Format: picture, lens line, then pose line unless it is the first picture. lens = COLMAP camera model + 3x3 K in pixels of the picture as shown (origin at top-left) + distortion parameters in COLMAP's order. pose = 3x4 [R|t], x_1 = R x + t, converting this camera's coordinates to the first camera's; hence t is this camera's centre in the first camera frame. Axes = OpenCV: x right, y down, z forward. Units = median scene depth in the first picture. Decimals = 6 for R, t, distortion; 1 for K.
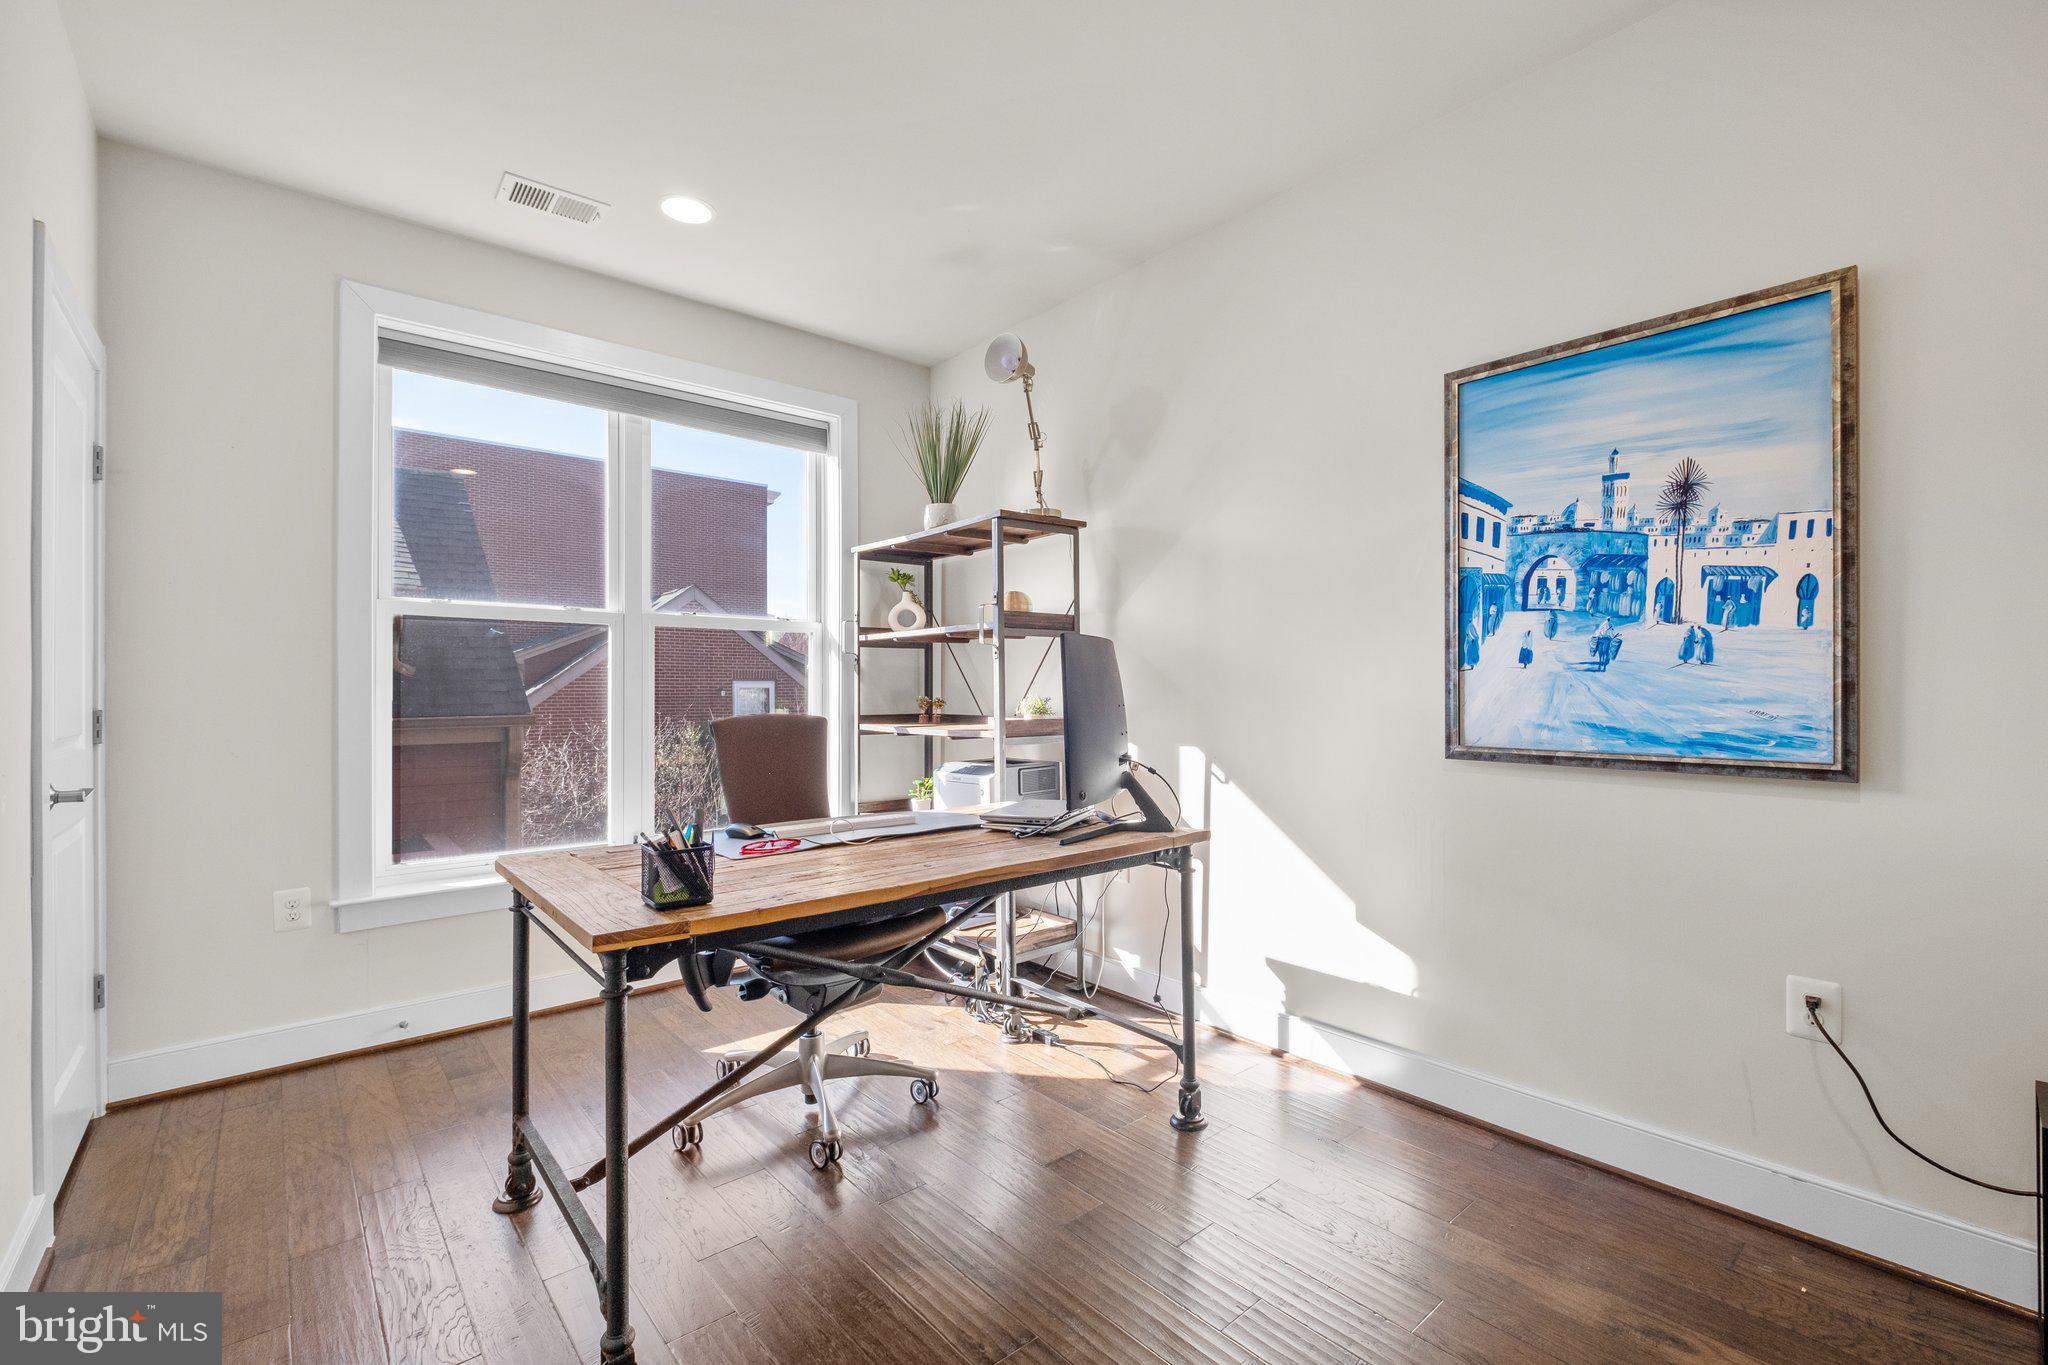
lens RADIAL K [[883.6, 0, 1052.4], [0, 883.6, 691.2], [0, 0, 1]] dist [0.000594, -0.004951]
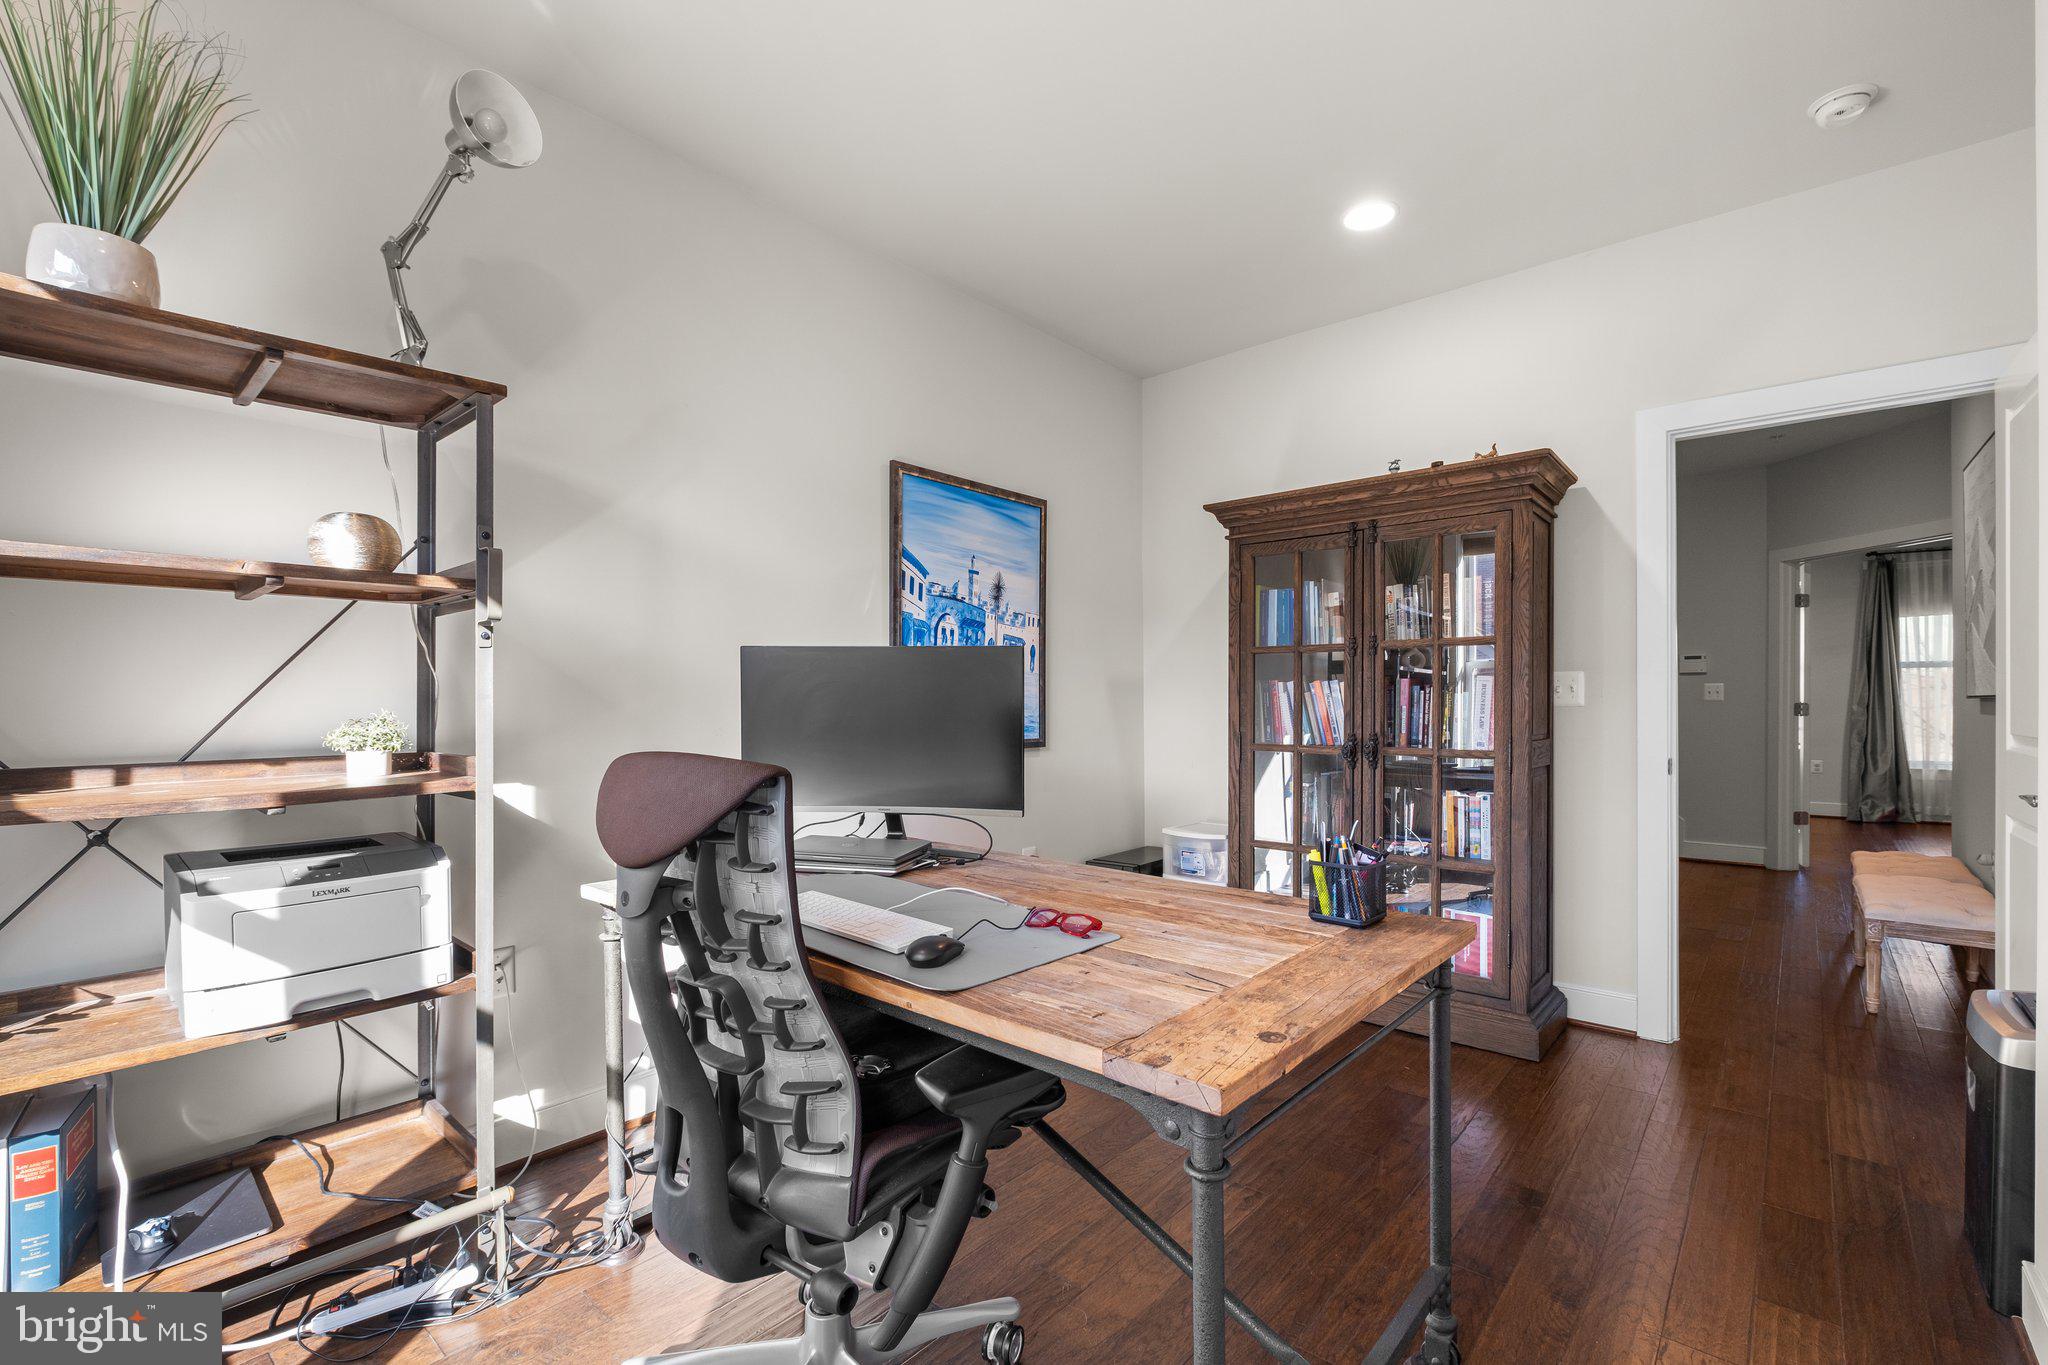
lens RADIAL K [[883.6, 0, 1052.4], [0, 883.6, 691.2], [0, 0, 1]] dist [0.000594, -0.004951]
pose [[-0.140315, 0.008510, 0.990070, -0.952397], [-0.000626, 0.999962, -0.008684, -0.008201], [-0.990107, -0.001838, -0.140305, 1.035040]]
